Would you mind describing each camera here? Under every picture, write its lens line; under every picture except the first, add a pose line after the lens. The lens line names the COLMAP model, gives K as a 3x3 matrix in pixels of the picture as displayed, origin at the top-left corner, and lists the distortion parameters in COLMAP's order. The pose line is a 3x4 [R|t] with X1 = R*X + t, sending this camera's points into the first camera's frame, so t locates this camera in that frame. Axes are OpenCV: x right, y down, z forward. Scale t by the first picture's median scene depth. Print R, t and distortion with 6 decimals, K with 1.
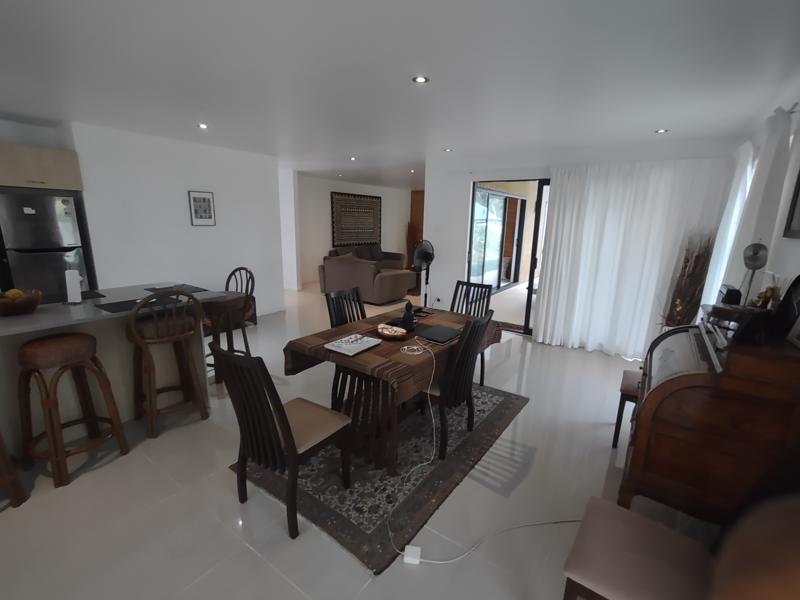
lens RADIAL K [[365.7, 0, 399.6], [0, 365.7, 305.7], [0, 0, 1]] dist [-0.000895, -0.000268]
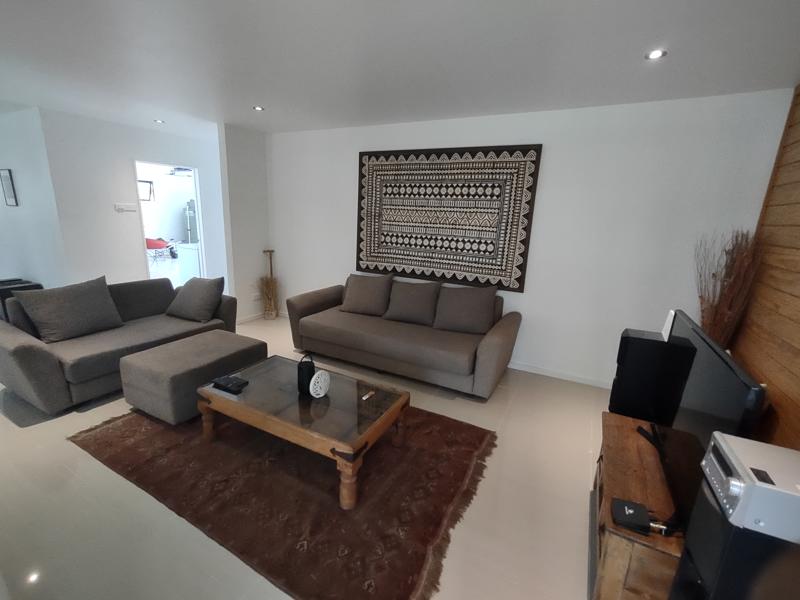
lens RADIAL K [[365.7, 0, 399.6], [0, 365.7, 305.7], [0, 0, 1]] dist [-0.000895, -0.000268]
pose [[0.125986, 0.215943, -0.968244, 0.568742], [-0.267866, 0.947172, 0.176389, -0.407380], [0.955183, 0.237137, 0.177174, 1.848675]]
